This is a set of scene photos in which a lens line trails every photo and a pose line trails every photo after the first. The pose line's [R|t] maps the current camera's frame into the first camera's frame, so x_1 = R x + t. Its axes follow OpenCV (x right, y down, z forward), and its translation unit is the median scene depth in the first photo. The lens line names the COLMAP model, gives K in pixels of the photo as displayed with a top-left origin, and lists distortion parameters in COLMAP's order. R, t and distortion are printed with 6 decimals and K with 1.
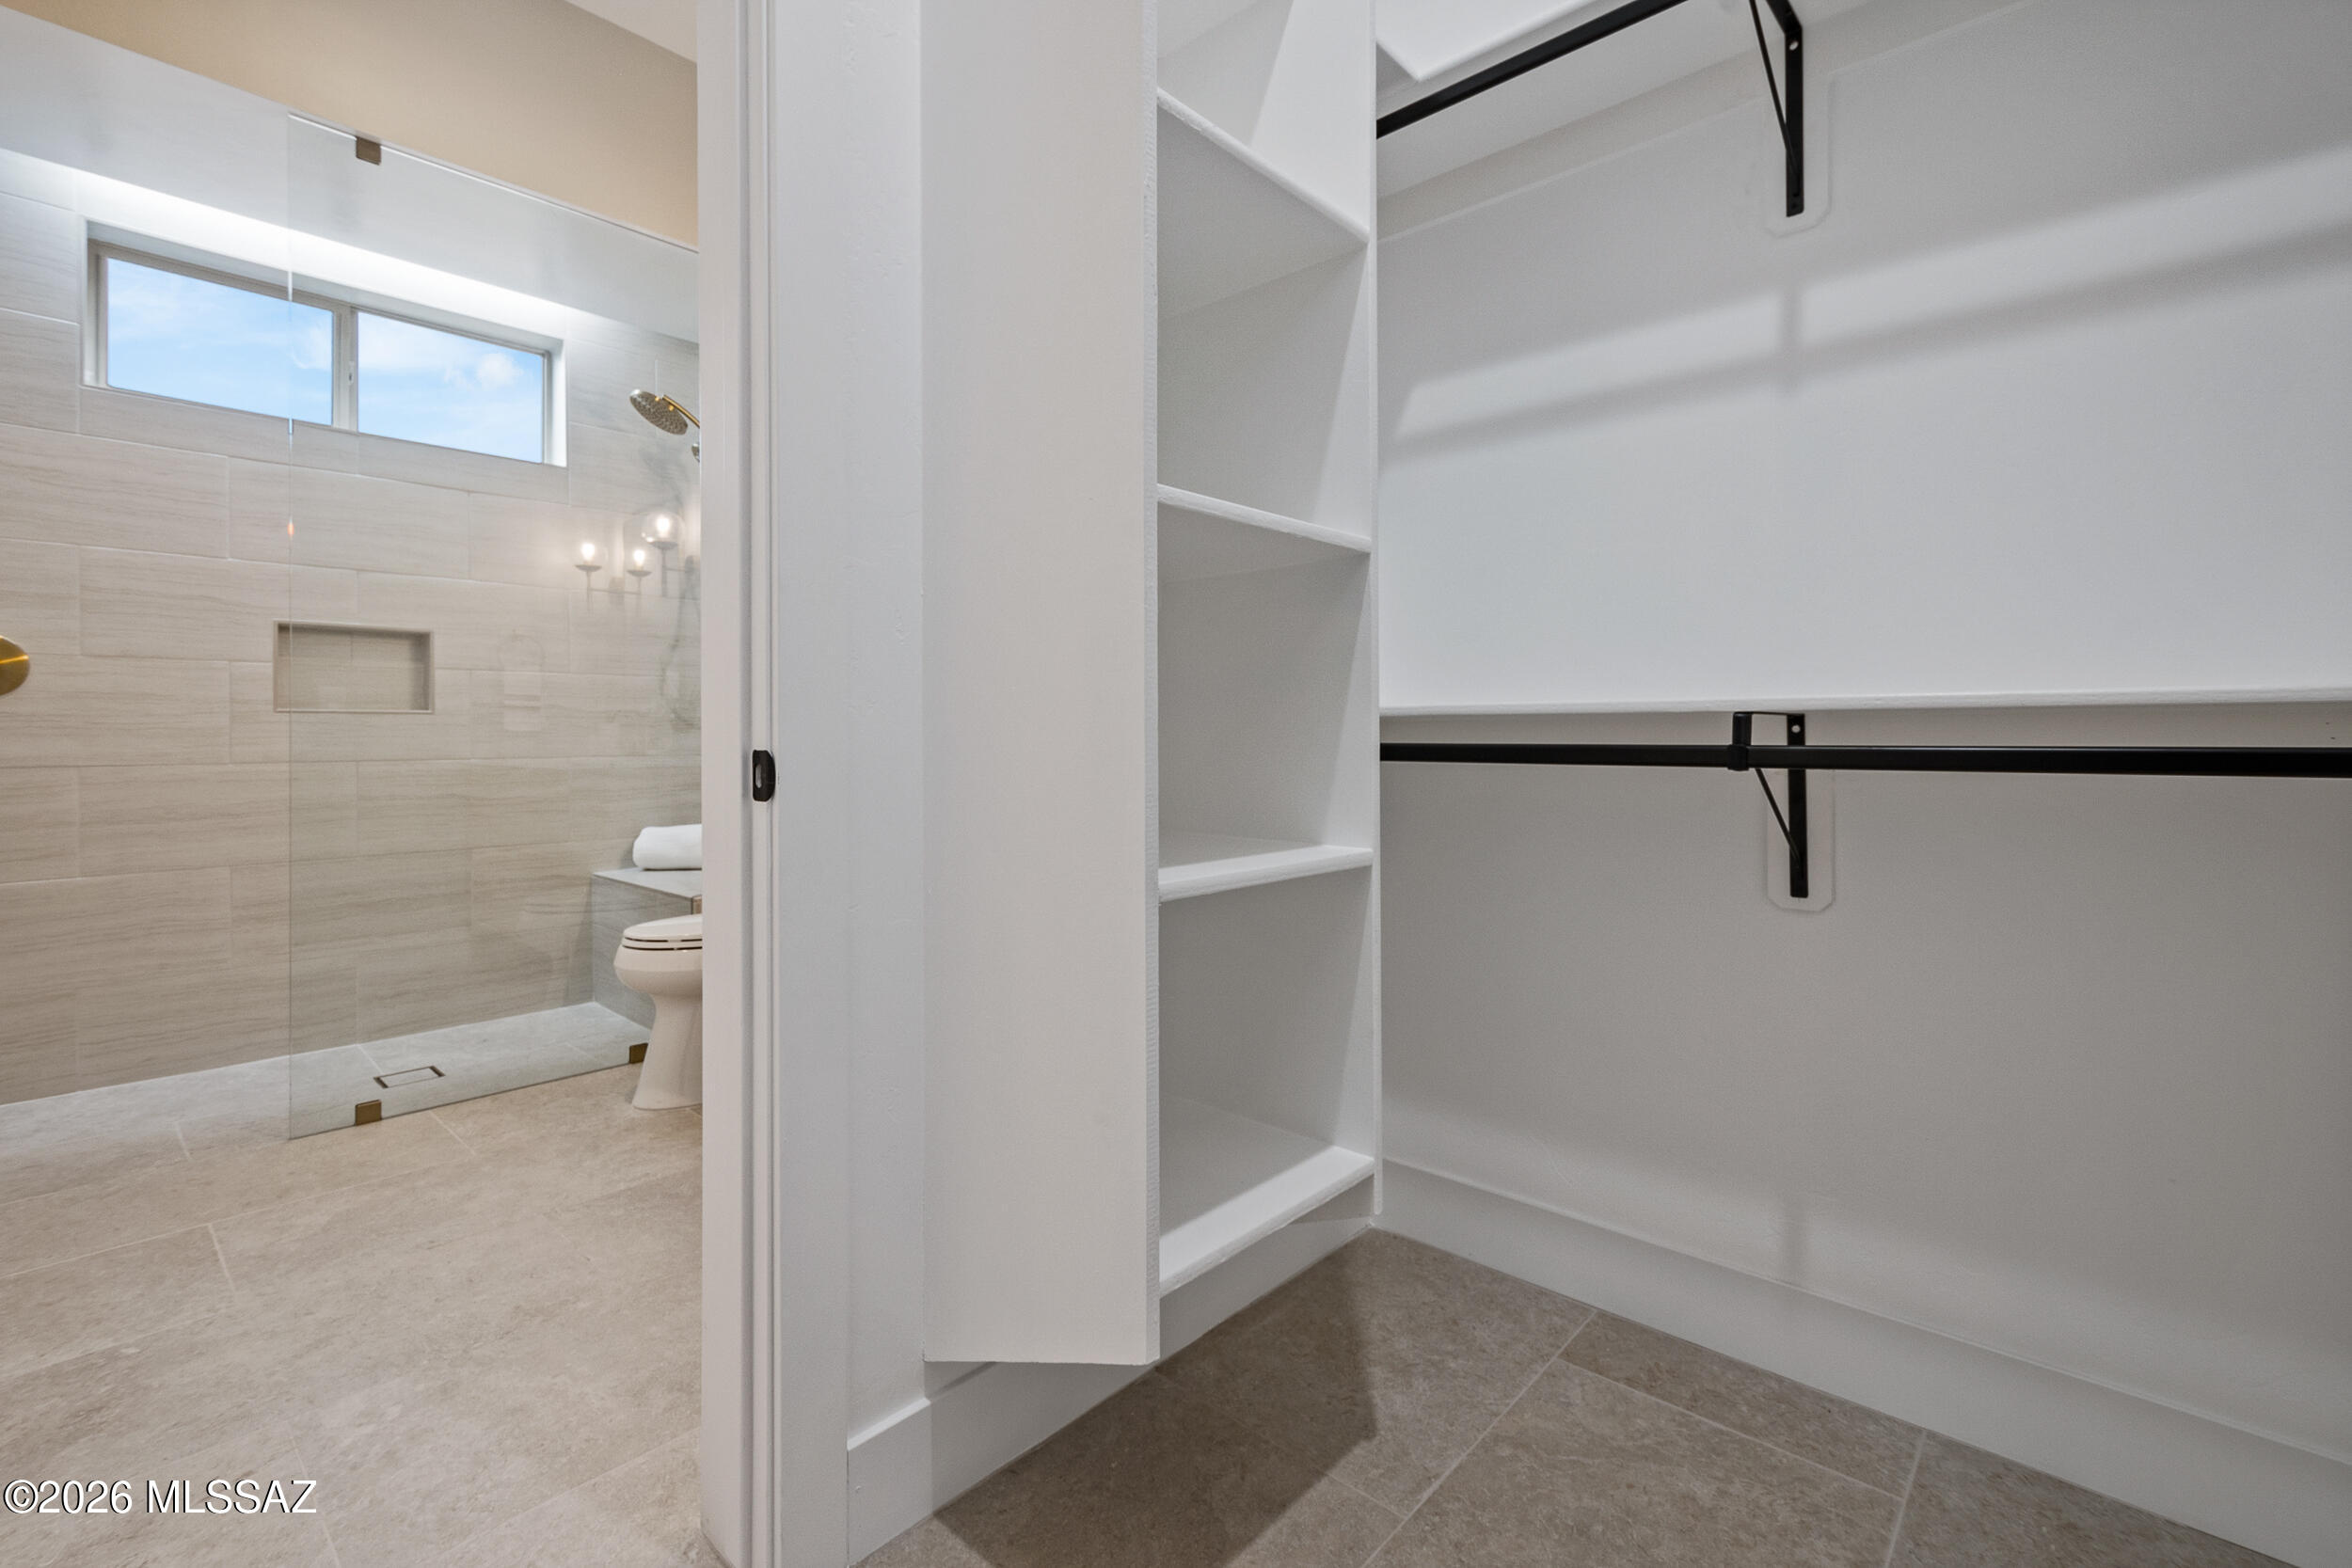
lens RADIAL K [[1030.5, 0, 1185.2], [0, 1030.5, 738.2], [0, 0, 1]] dist [0.004004, 0.000918]
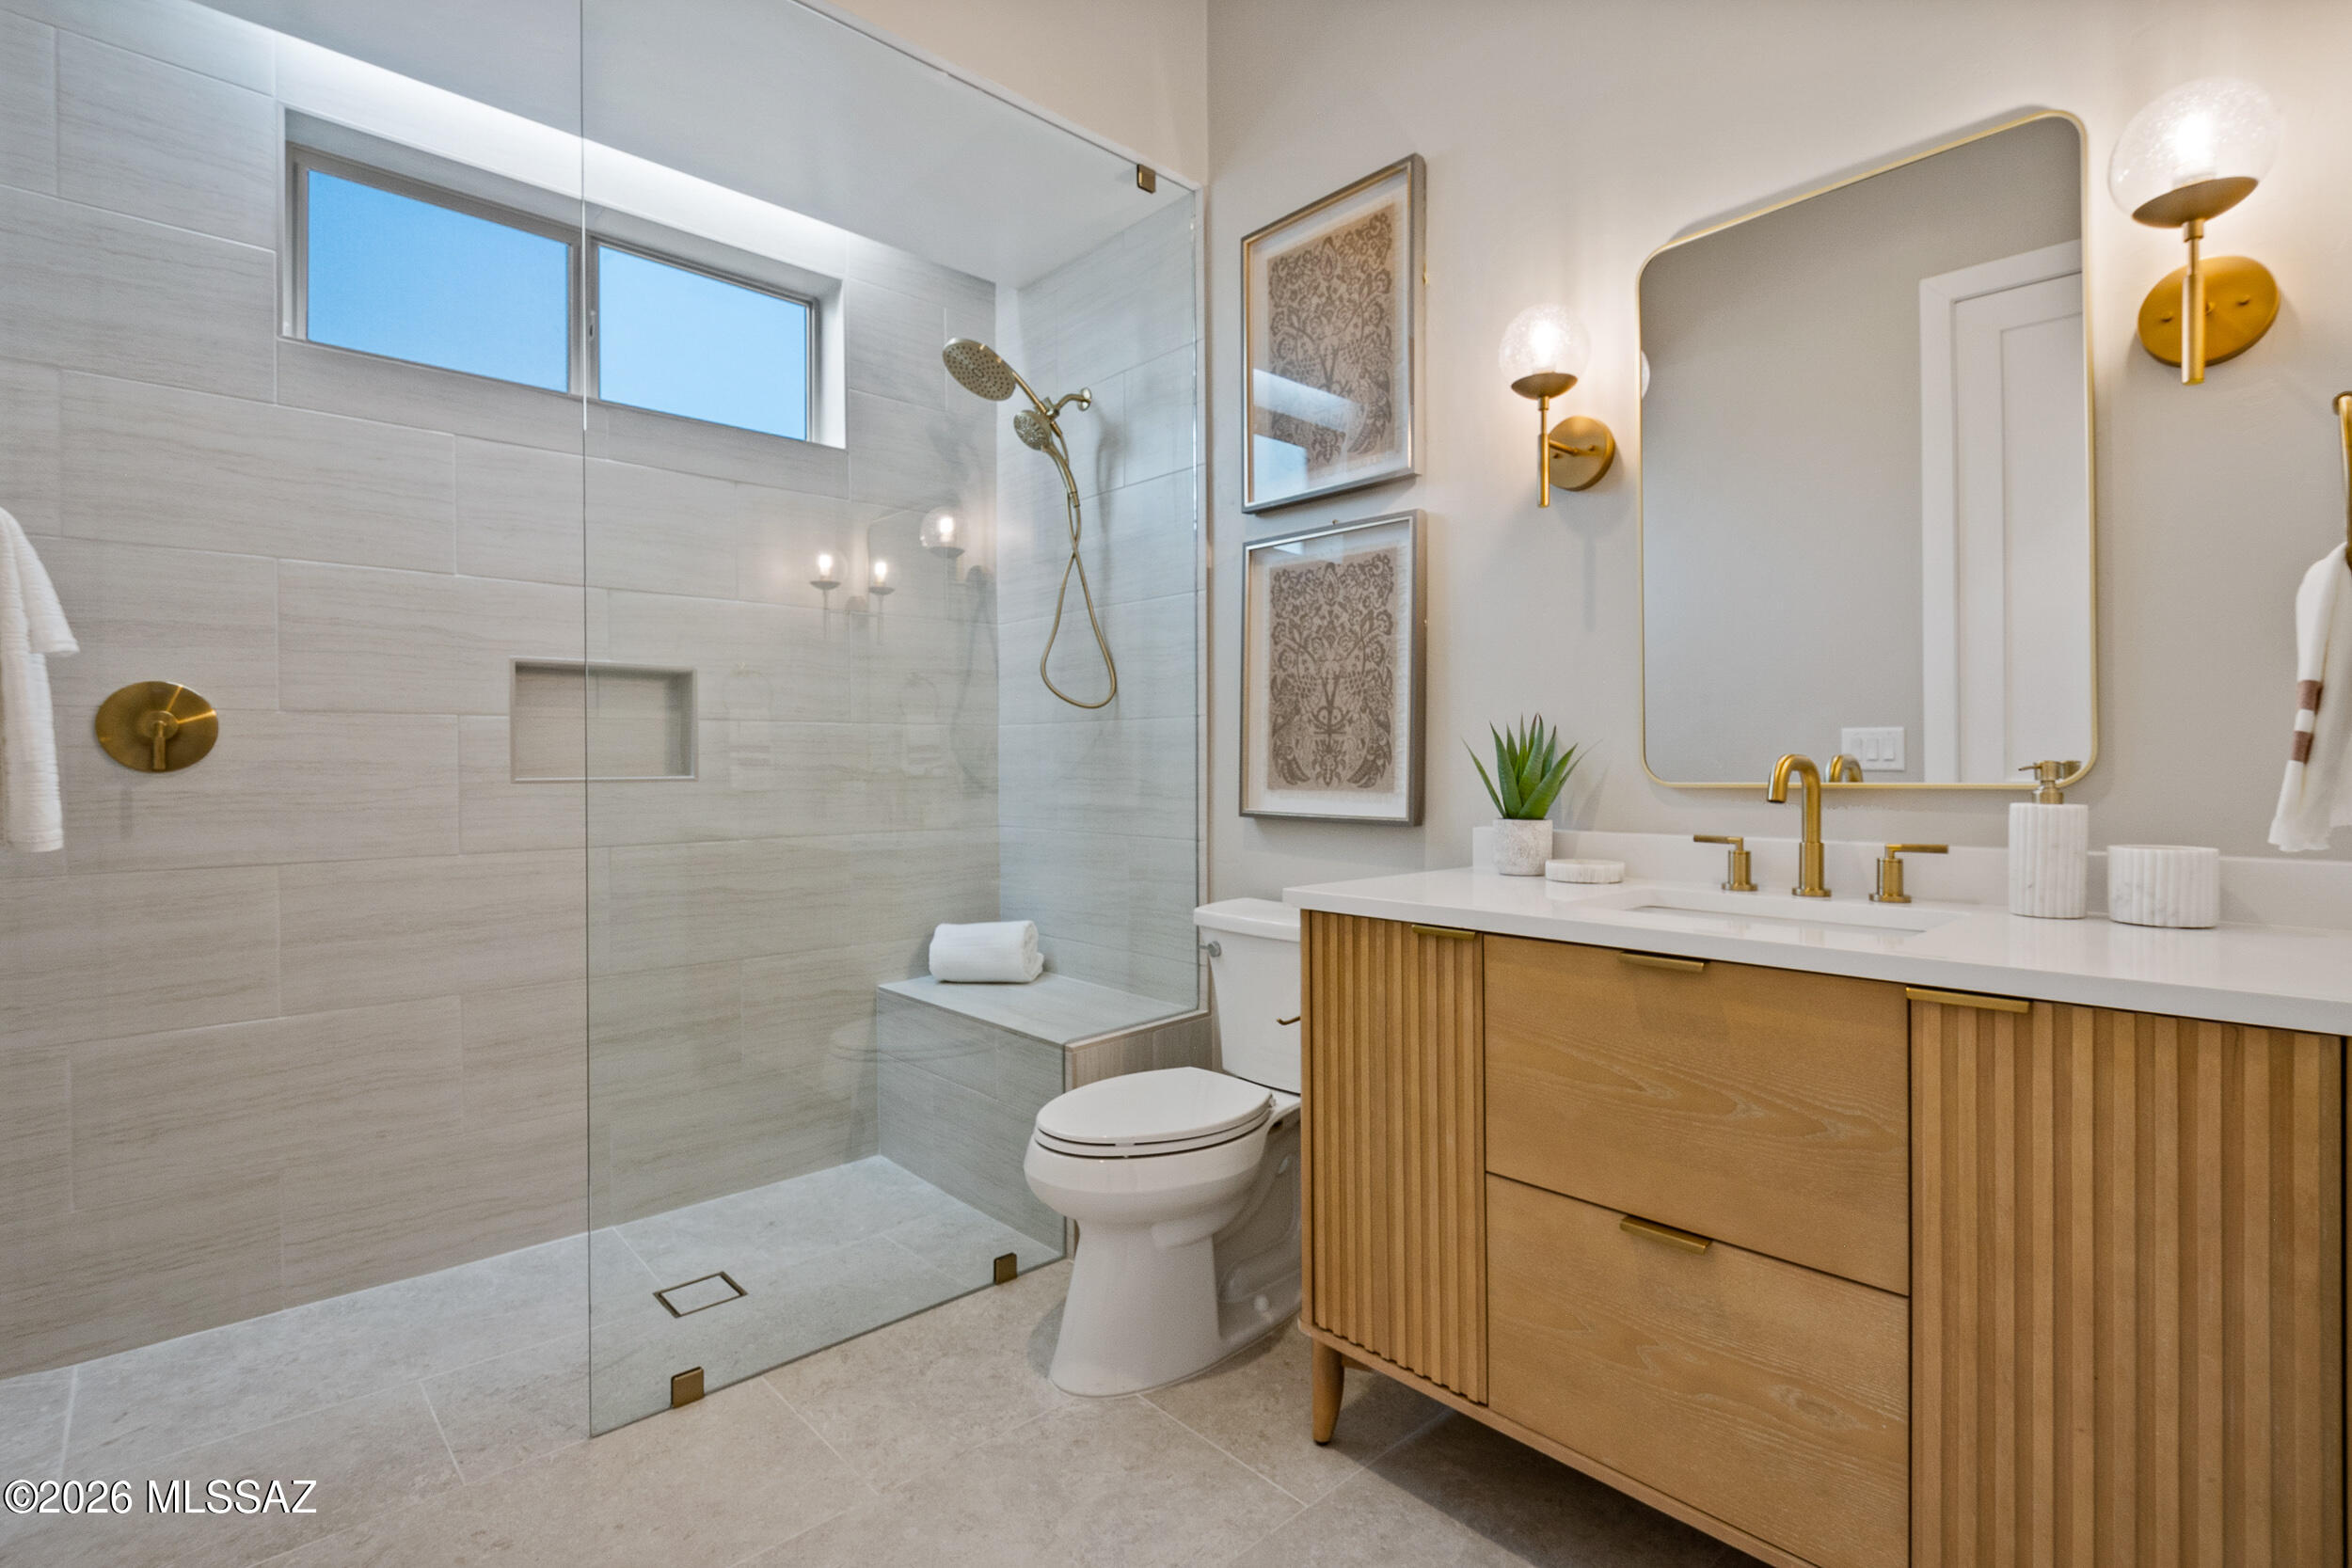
lens RADIAL K [[1079.3, 0, 1180.5], [0, 1079.3, 771.5], [0, 0, 1]] dist [-0.004241, -0.001351]
pose [[0.996948, 0.001057, -0.078059, -0.323164], [-0.000396, 0.999964, 0.008492, -0.036994], [0.078066, -0.008436, 0.996913, 0.254988]]
